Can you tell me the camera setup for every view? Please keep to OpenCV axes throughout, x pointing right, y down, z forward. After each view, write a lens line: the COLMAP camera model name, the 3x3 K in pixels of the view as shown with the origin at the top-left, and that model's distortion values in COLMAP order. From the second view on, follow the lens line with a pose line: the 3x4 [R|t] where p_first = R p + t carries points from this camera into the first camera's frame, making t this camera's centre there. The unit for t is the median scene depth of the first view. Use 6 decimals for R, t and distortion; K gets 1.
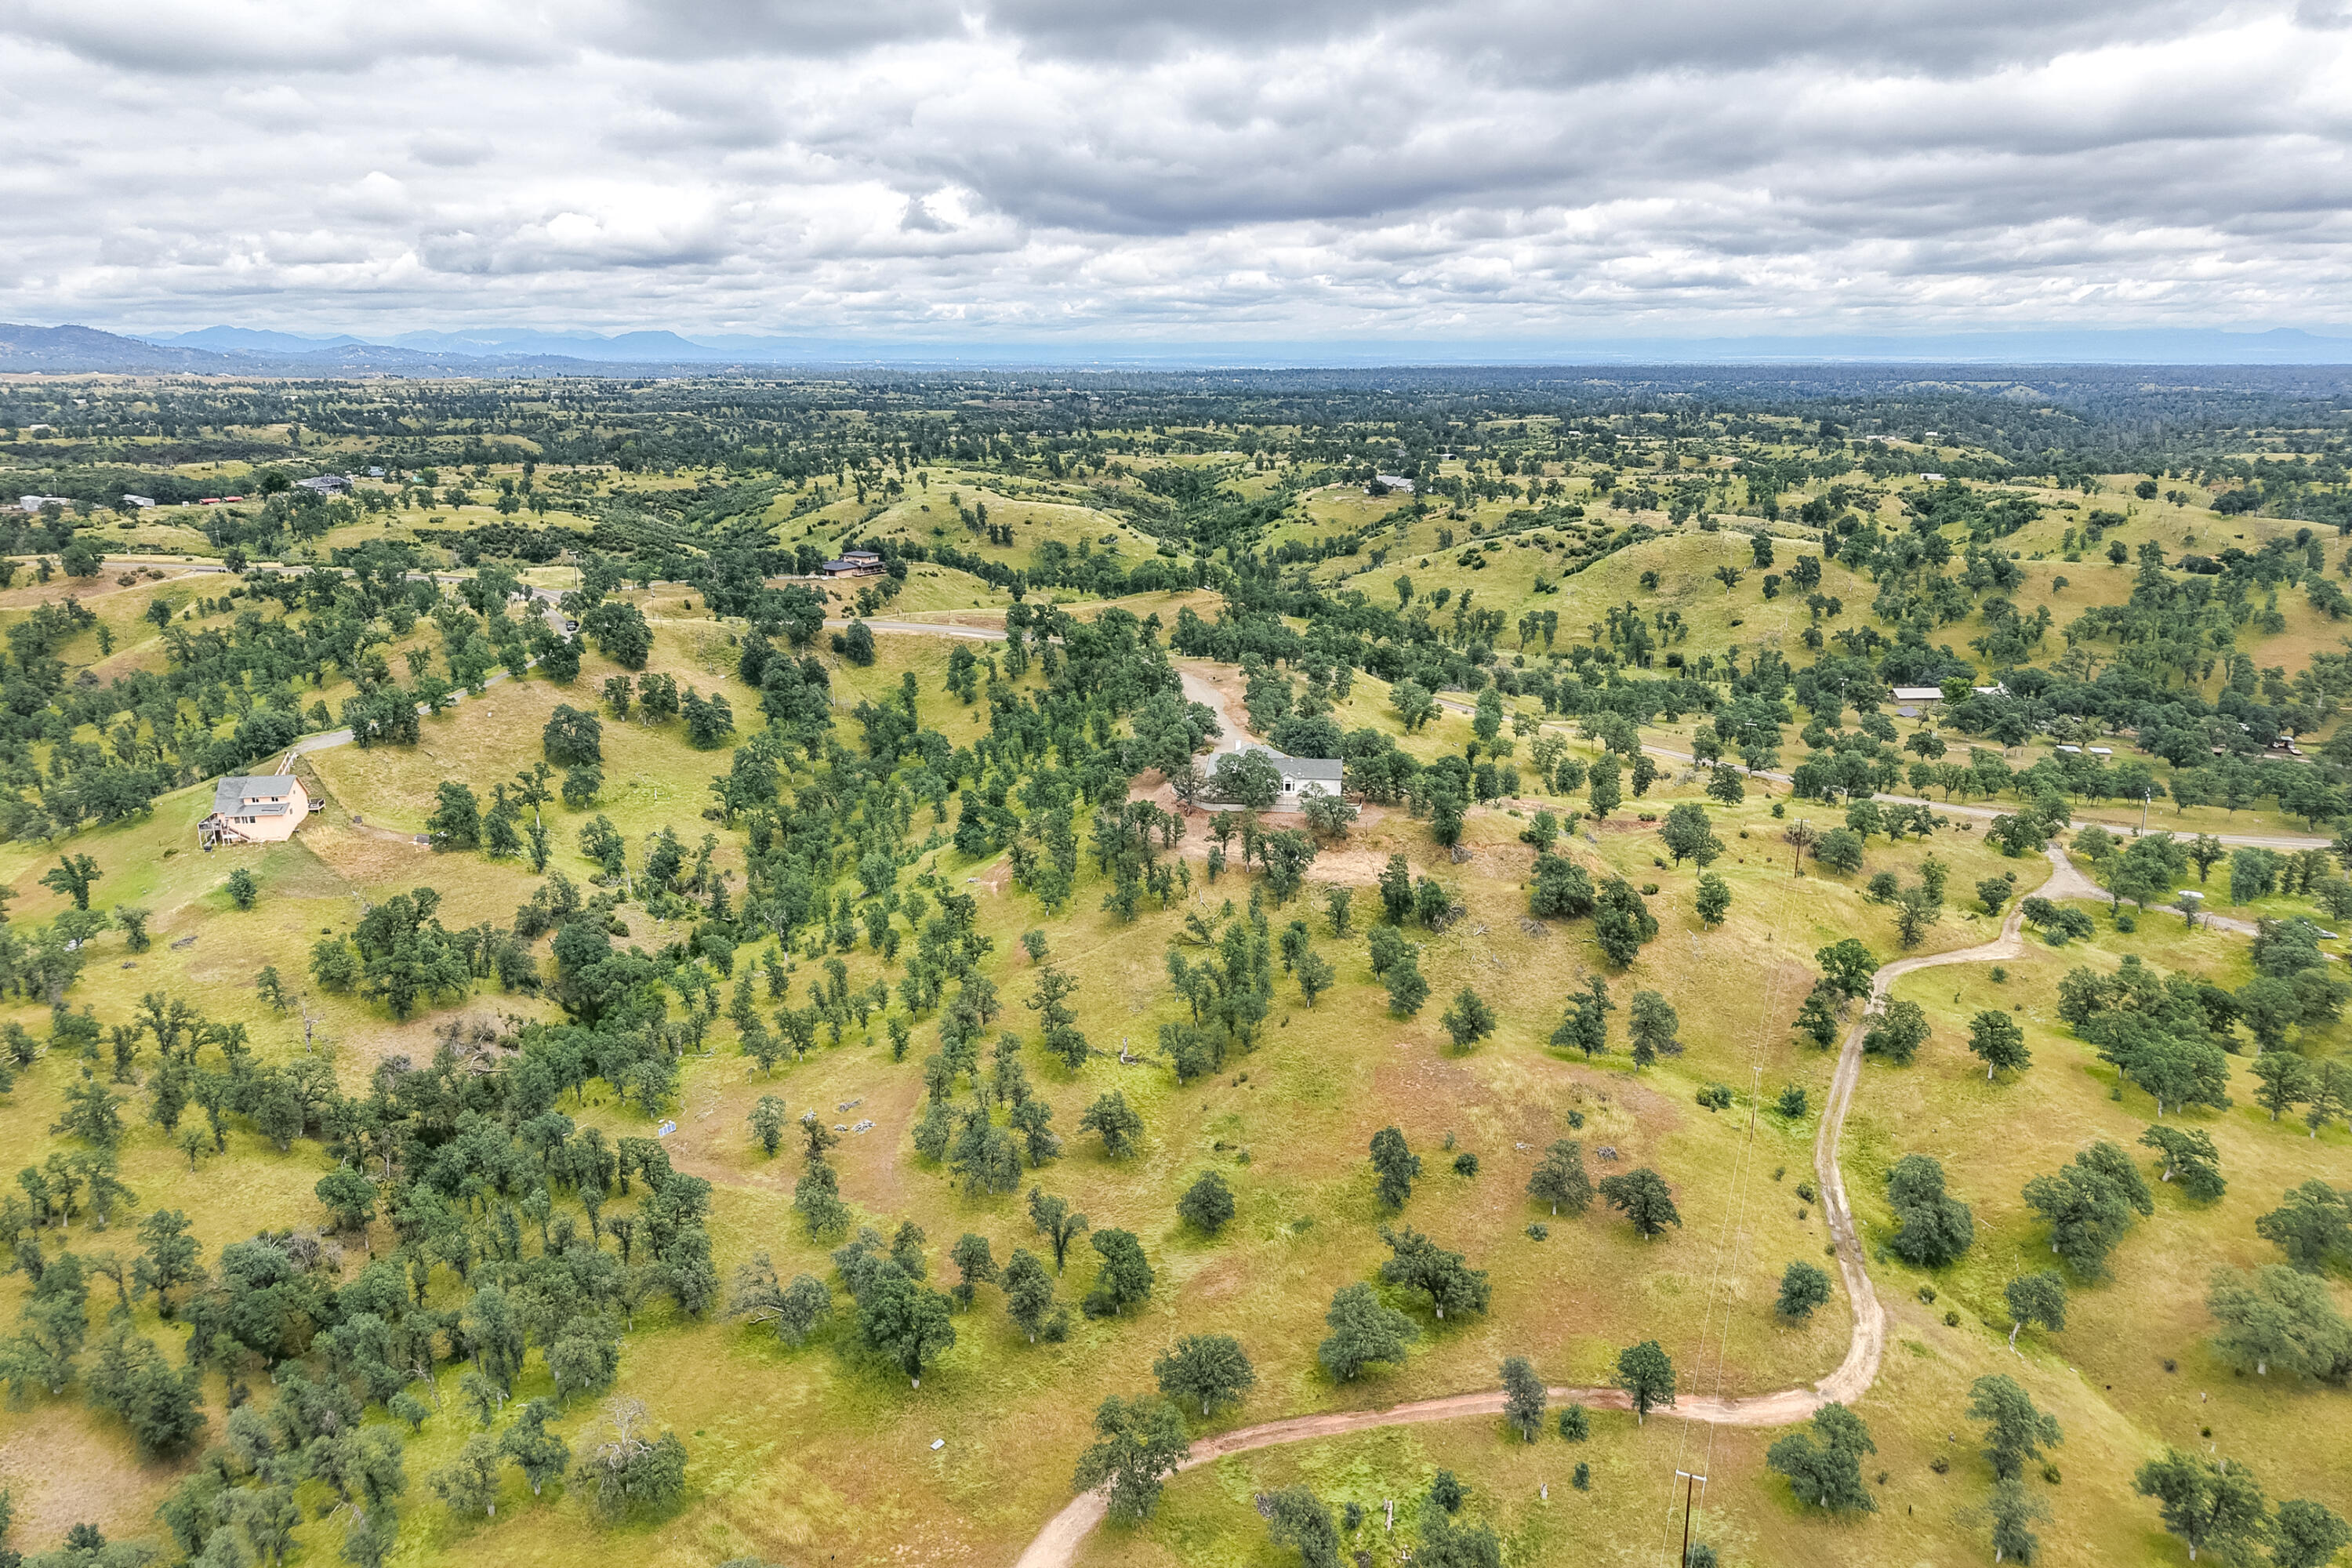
lens RADIAL K [[1586.7, 0, 1167.2], [0, 1586.7, 746.8], [0, 0, 1]] dist [0.007318, -0.003883]
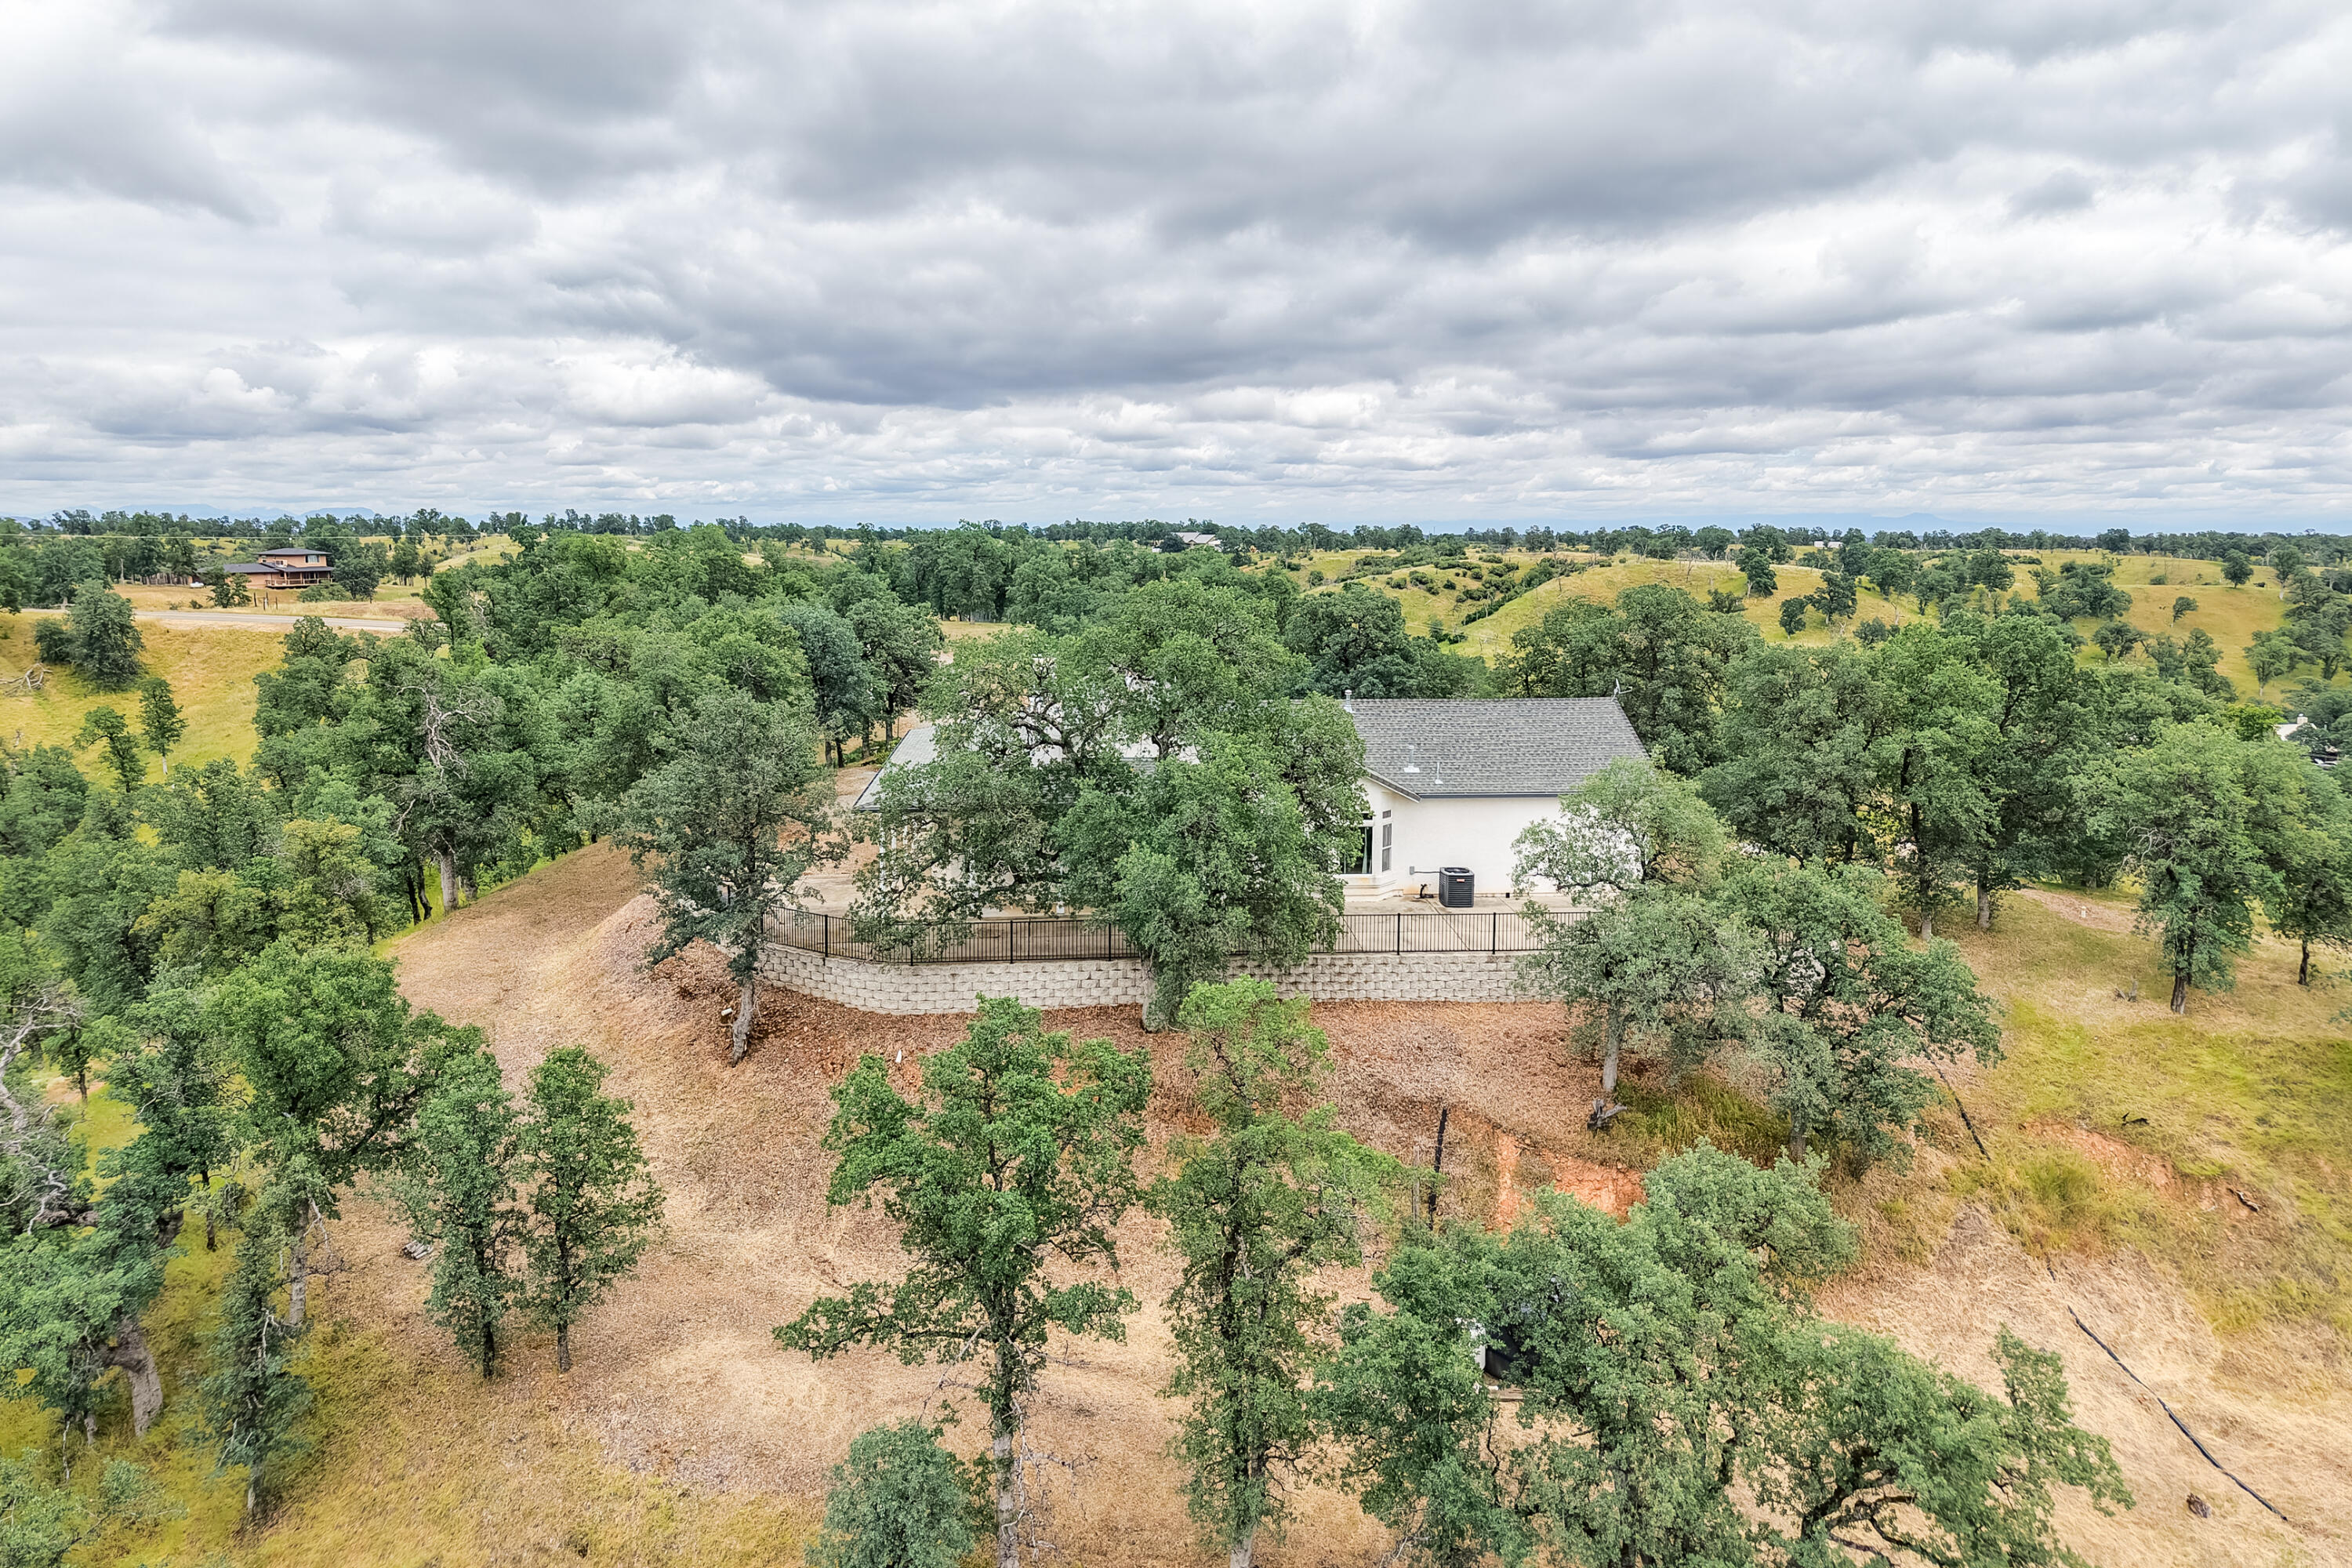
lens RADIAL K [[1586.7, 0, 1167.2], [0, 1586.7, 746.8], [0, 0, 1]] dist [0.007318, -0.003883]
pose [[0.986679, -0.019344, 0.161526, 0.012436], [0.037142, 0.993467, -0.107908, 0.014009], [-0.158384, 0.112470, 0.980951, 0.362178]]
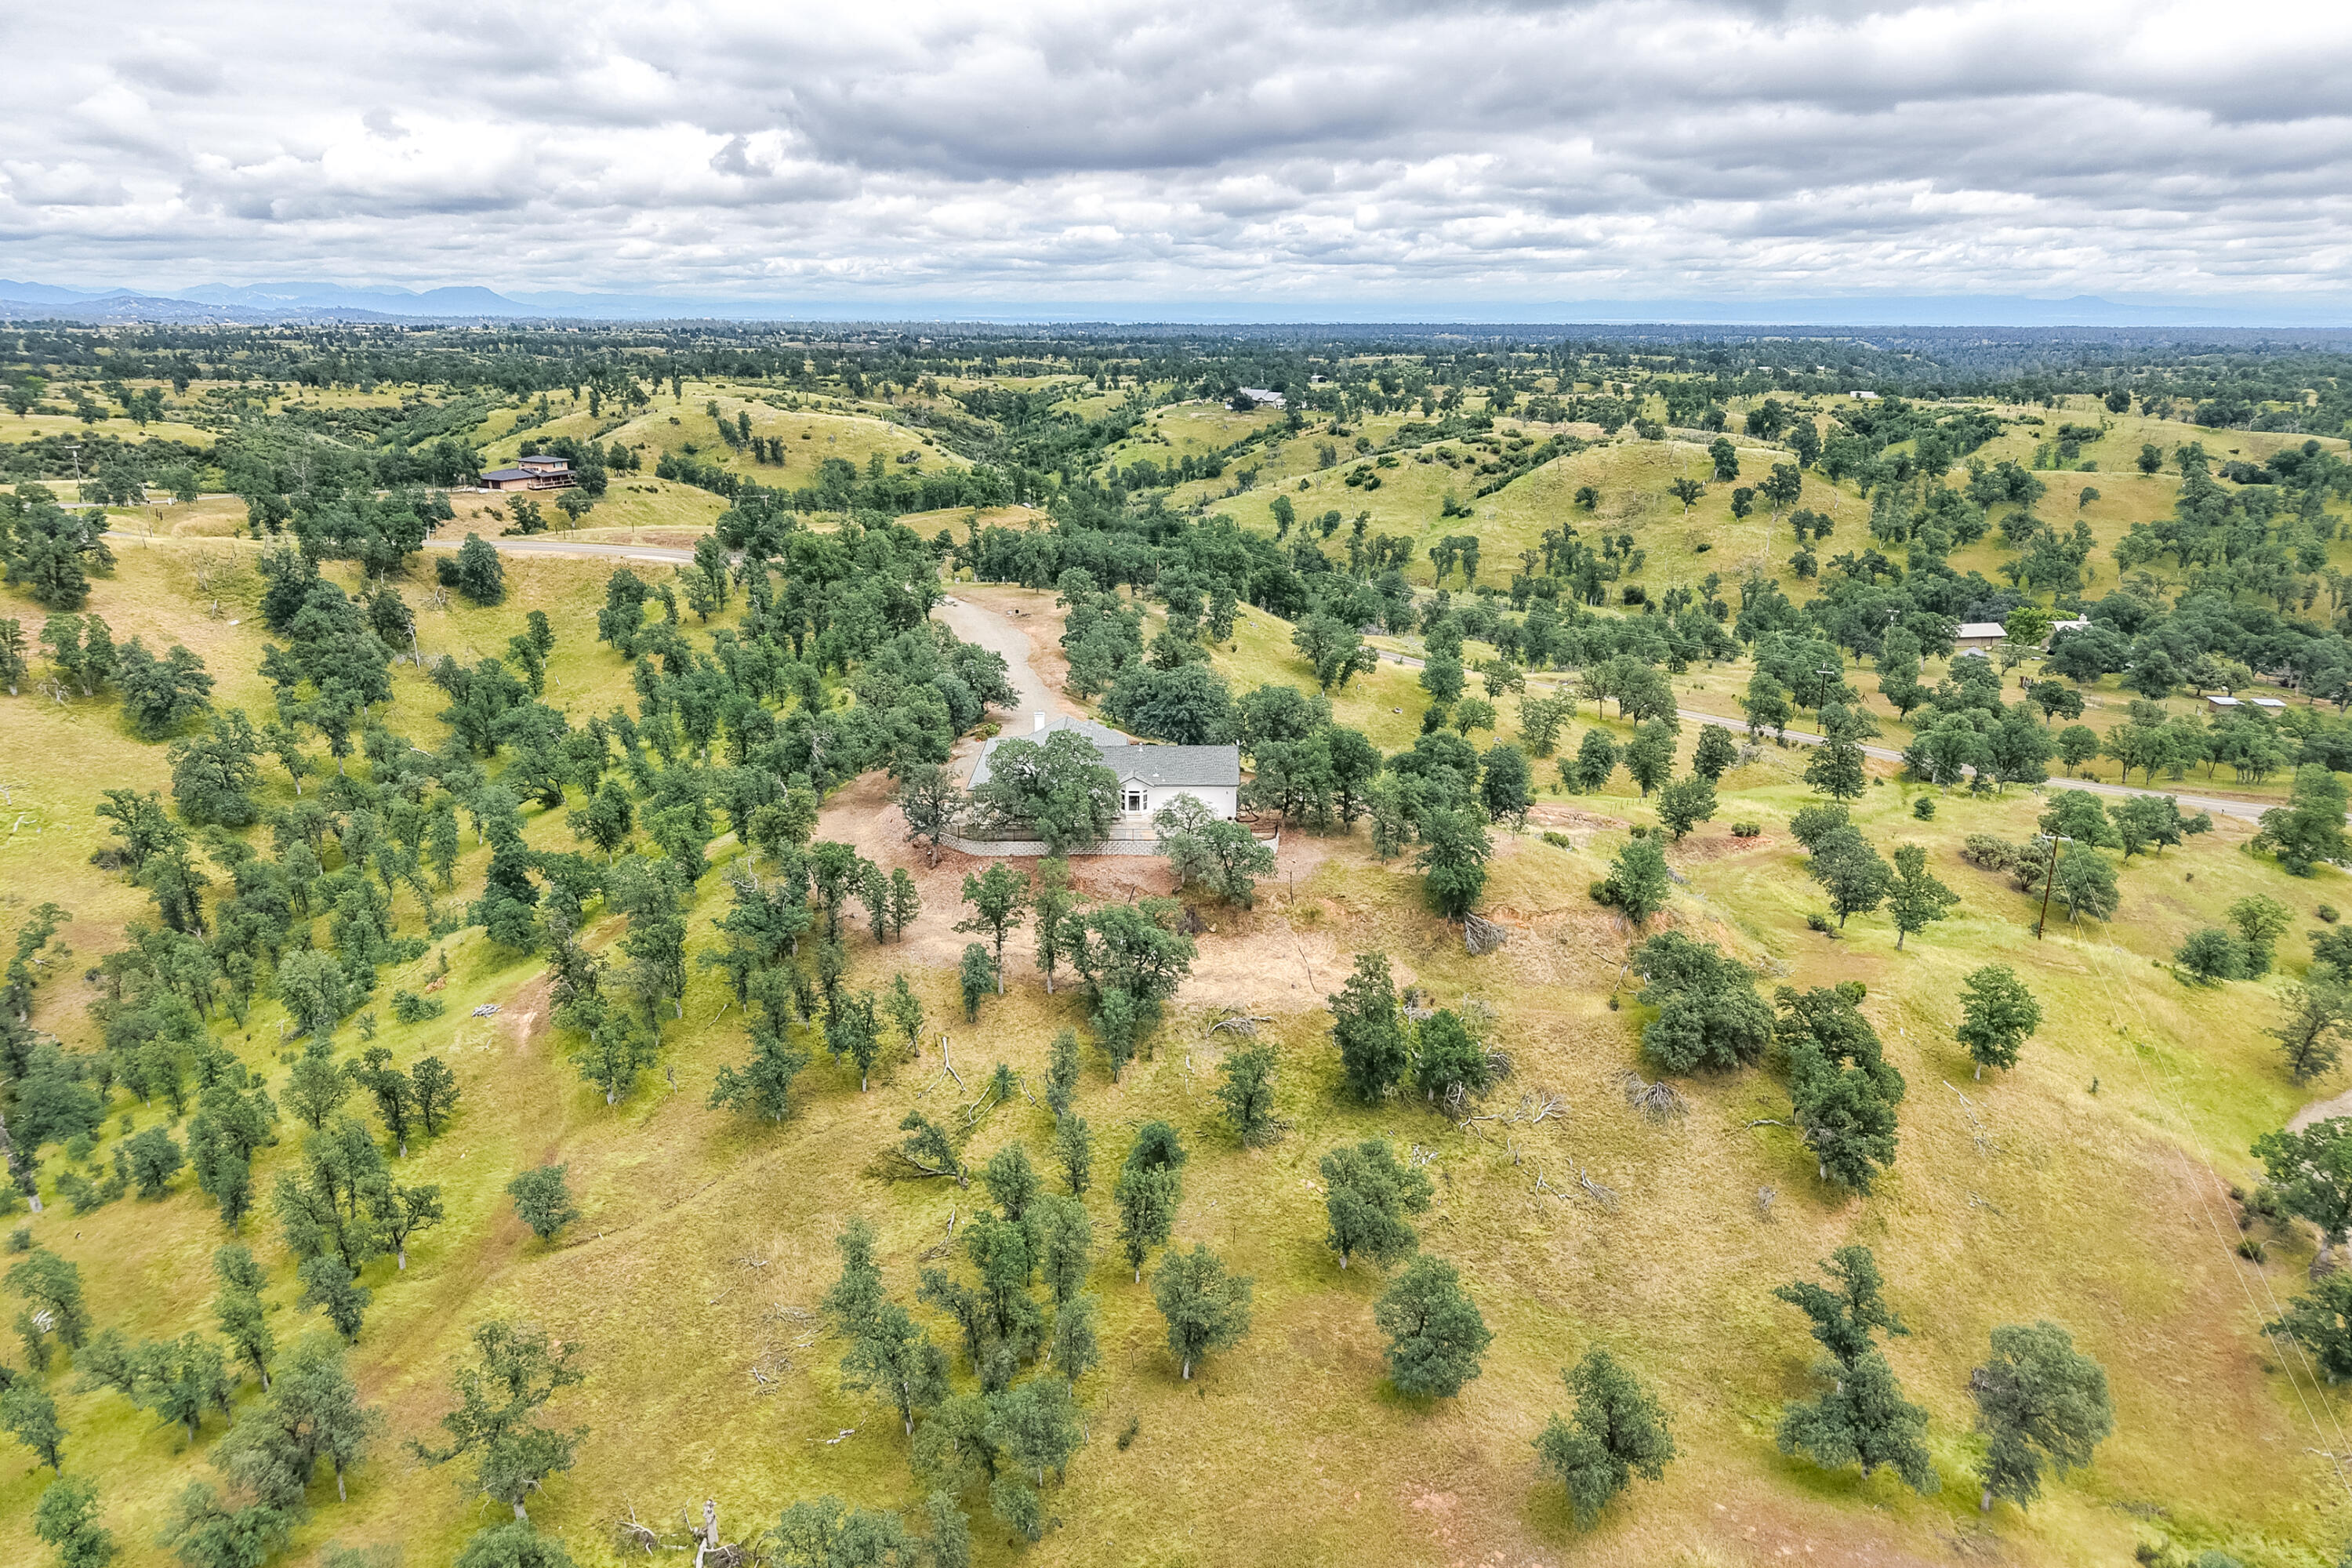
lens RADIAL K [[1577.9, 0, 1158.1], [0, 1577.9, 783.3], [0, 0, 1]] dist [-0.001526, -0.002863]
pose [[0.996157, -0.022144, 0.084742, 0.017913], [0.018393, 0.998827, 0.044798, -0.001440], [-0.085634, -0.043067, 0.995395, 0.214714]]
